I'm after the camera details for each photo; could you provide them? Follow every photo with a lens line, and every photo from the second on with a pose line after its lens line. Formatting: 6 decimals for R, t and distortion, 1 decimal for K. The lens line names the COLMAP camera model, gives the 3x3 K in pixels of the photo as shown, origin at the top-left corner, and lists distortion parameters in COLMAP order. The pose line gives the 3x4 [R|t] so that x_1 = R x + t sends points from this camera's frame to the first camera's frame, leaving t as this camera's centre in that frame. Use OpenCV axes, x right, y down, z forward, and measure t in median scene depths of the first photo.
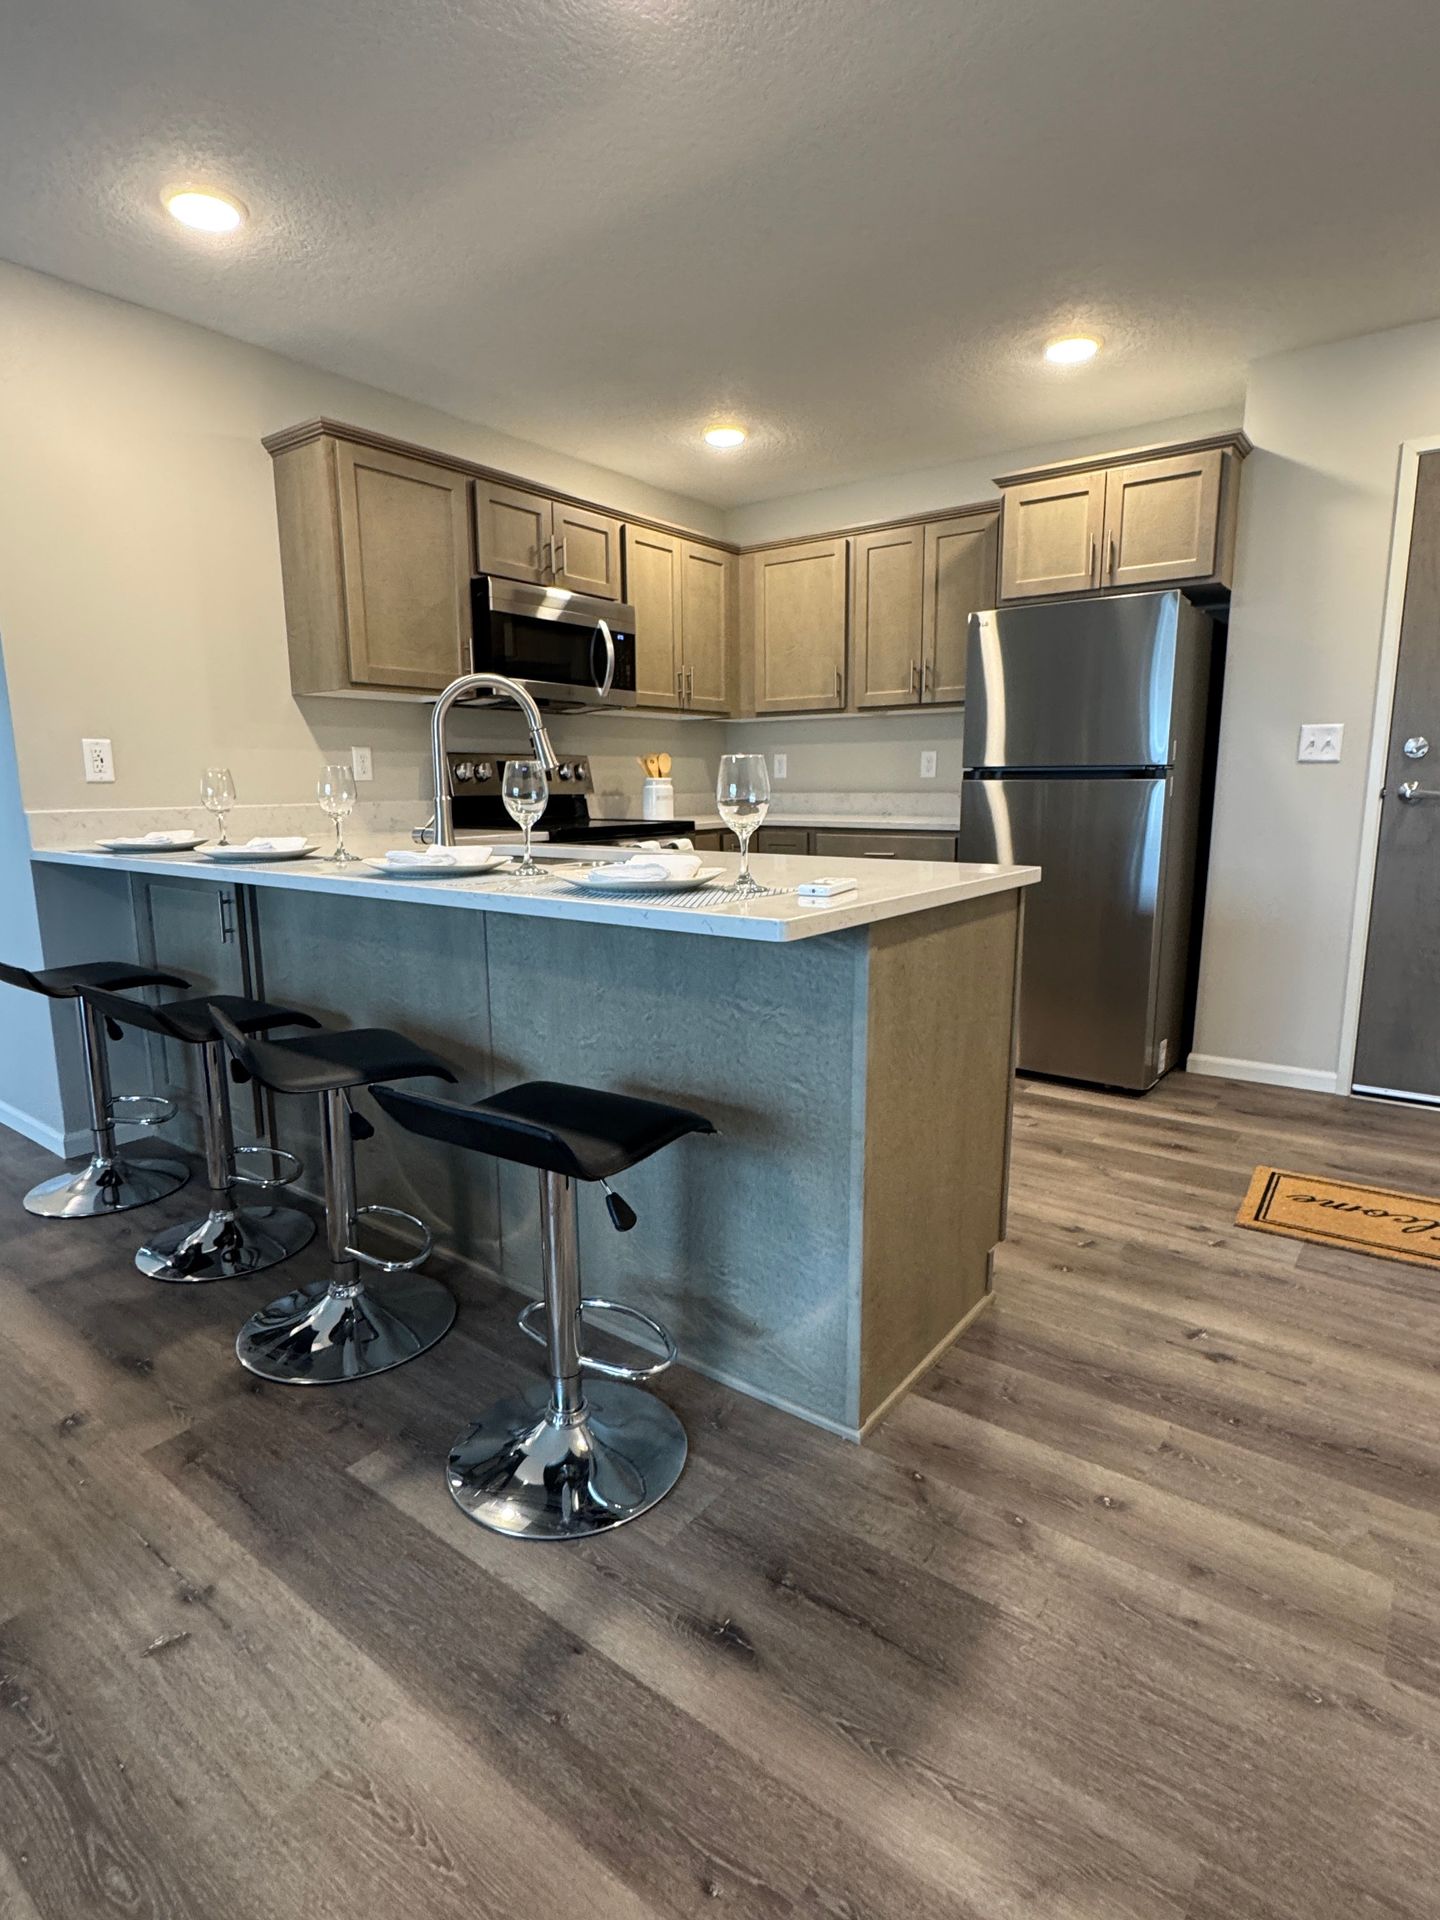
lens RADIAL K [[996.3, 0, 727.4], [0, 996.3, 953.2], [0, 0, 1]] dist [0.003112, 0.000162]
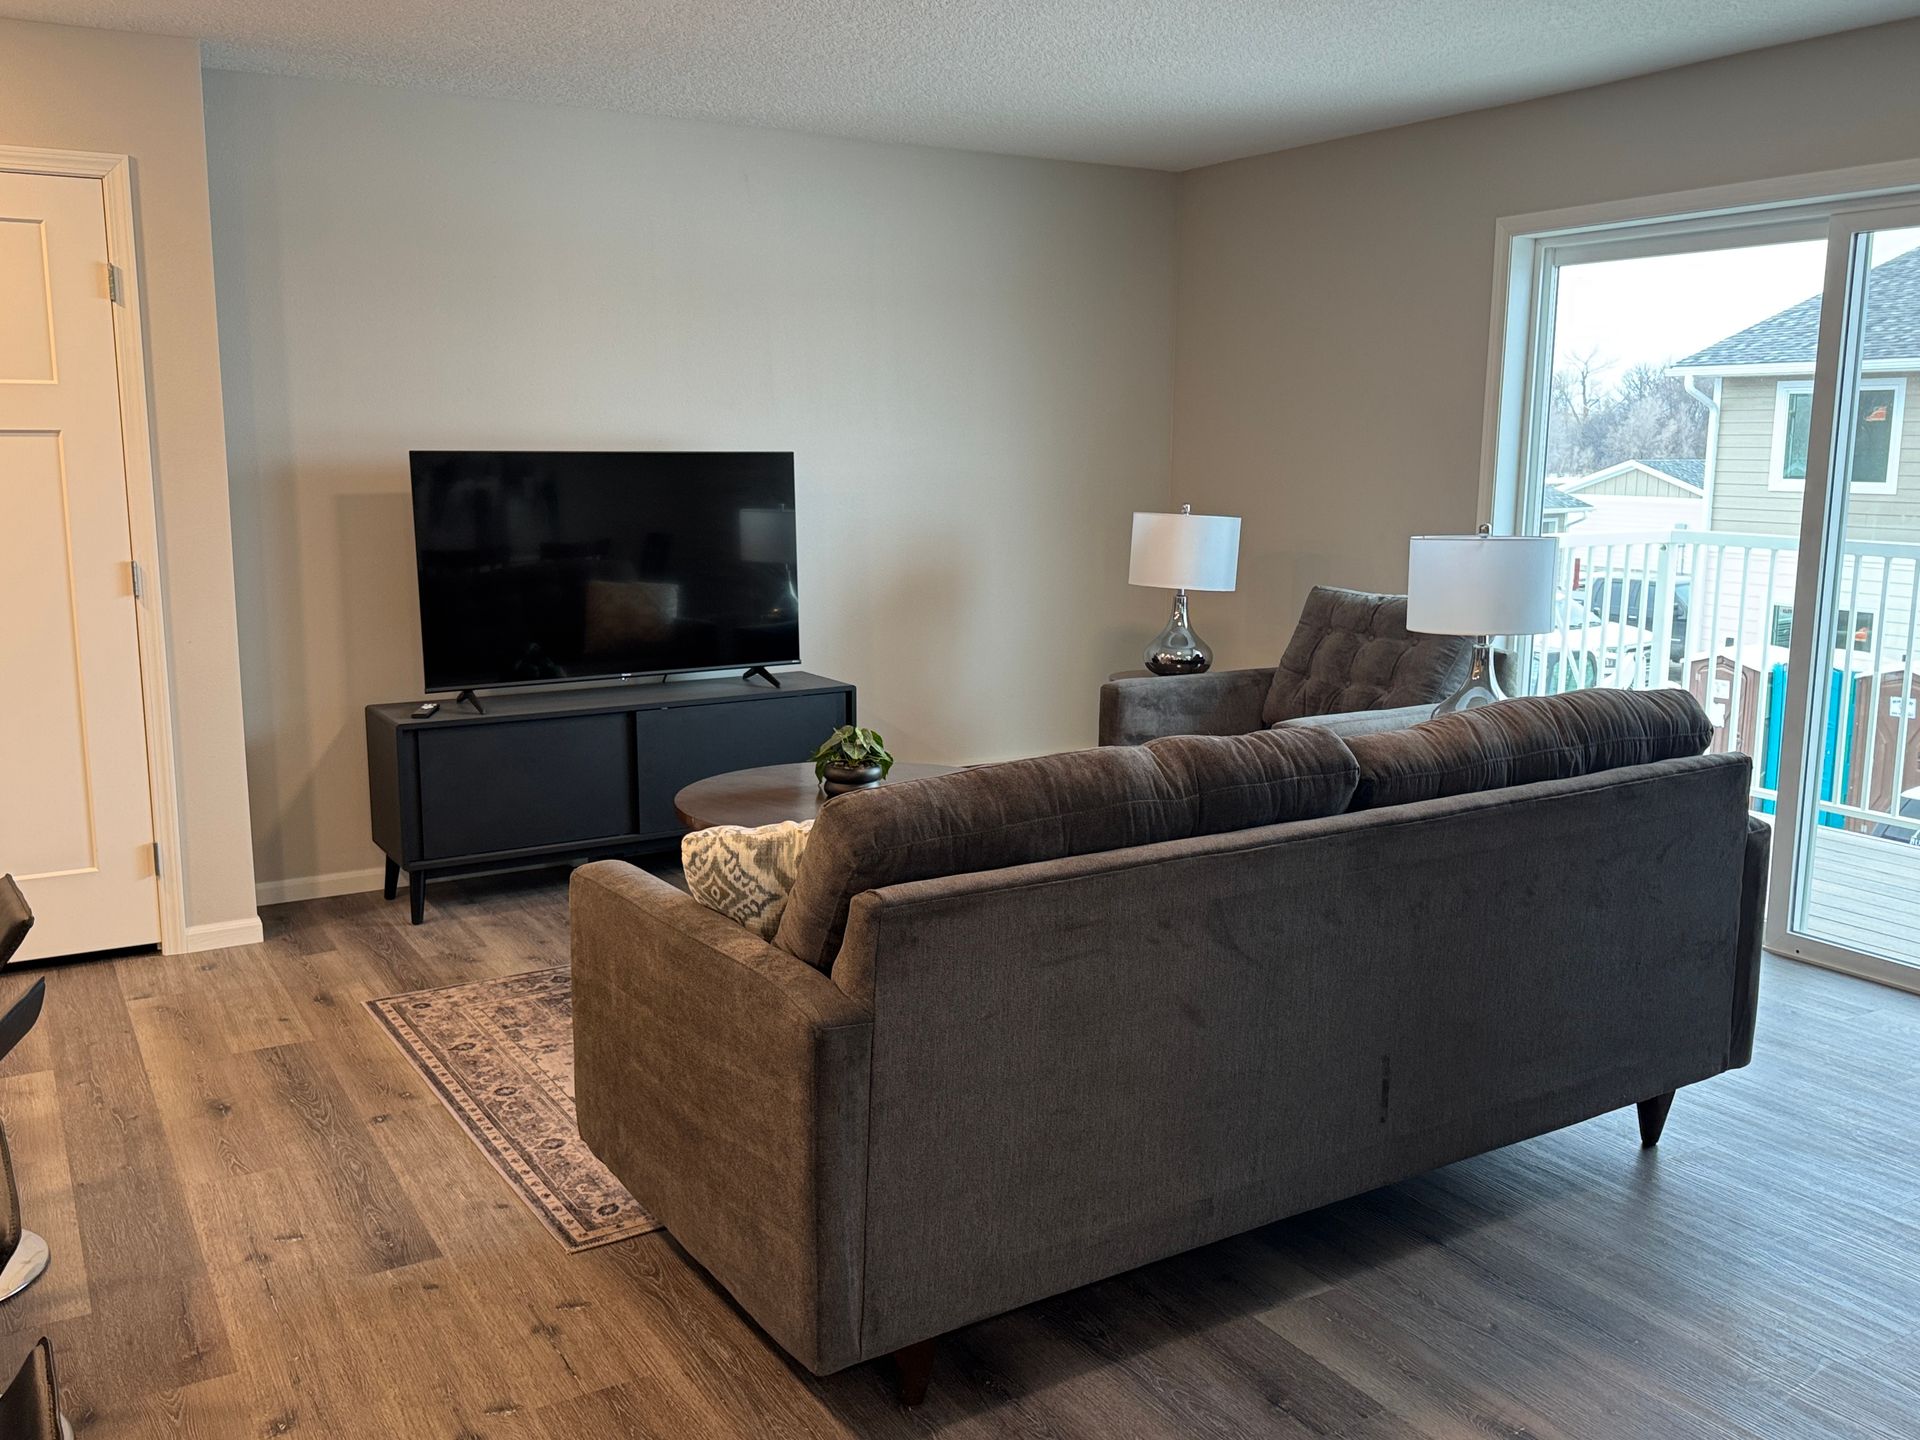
lens RADIAL K [[1628.7, 0, 965.4], [0, 1628.7, 722.7], [0, 0, 1]] dist [0.000951, -0.001646]
pose [[-0.929644, -0.058144, 0.363842, -0.904035], [0.065510, 0.945655, 0.318503, -0.265408], [-0.362588, 0.319930, -0.875314, 0.983228]]
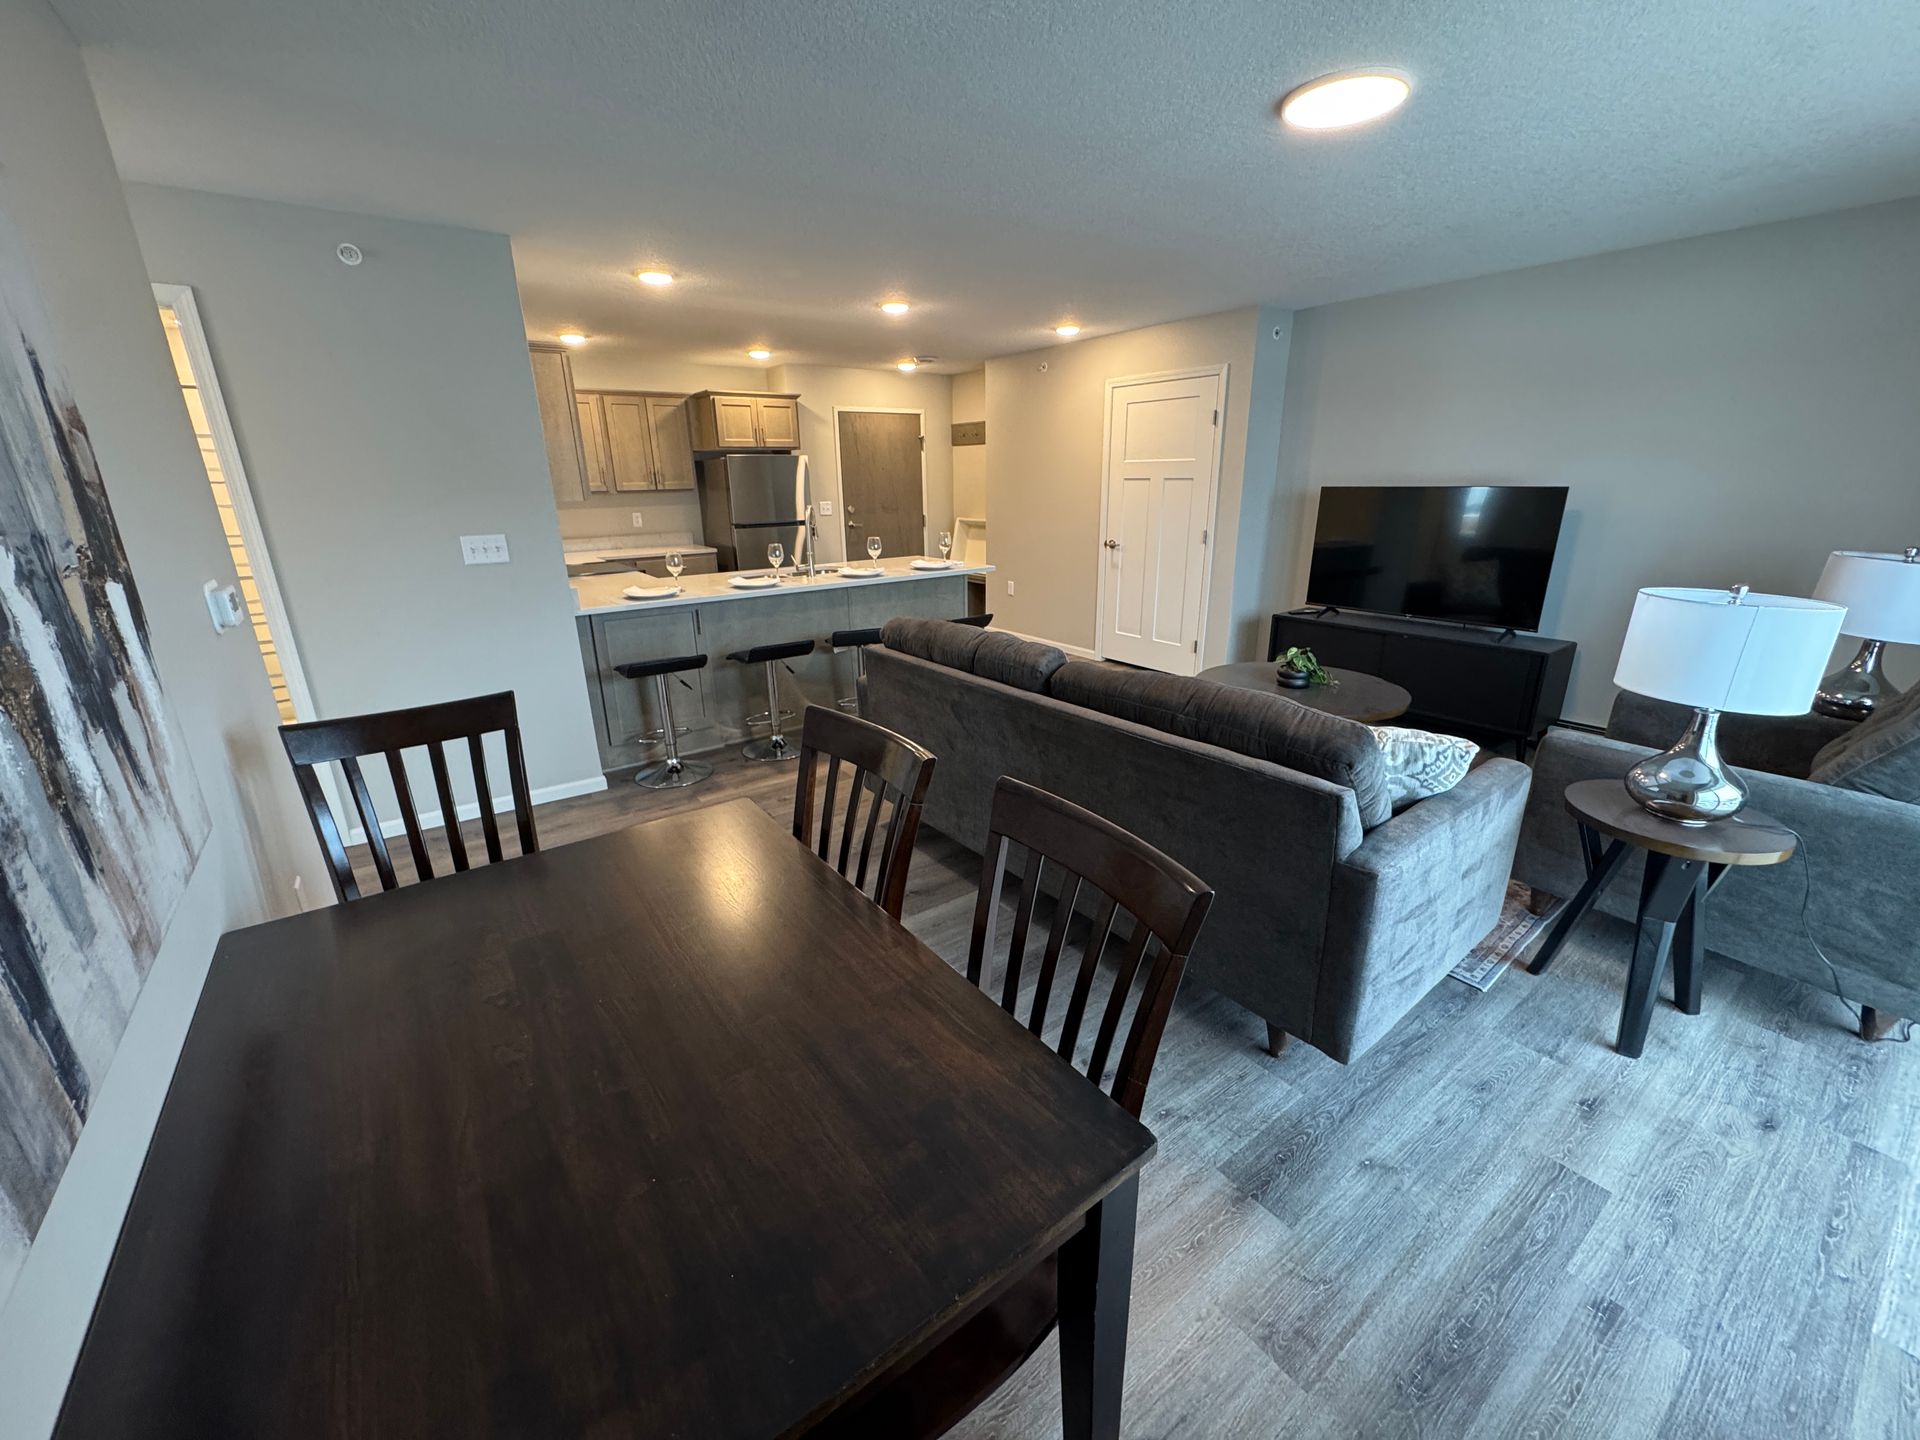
lens RADIAL K [[767.5, 0, 957.6], [0, 767.5, 719.5], [0, 0, 1]] dist [-0.002807, 0.000668]
pose [[0.292410, -0.286913, 0.912237, -1.530137], [0.176280, 0.953756, 0.243466, -0.110793], [-0.939905, 0.089617, 0.329465, -0.019508]]
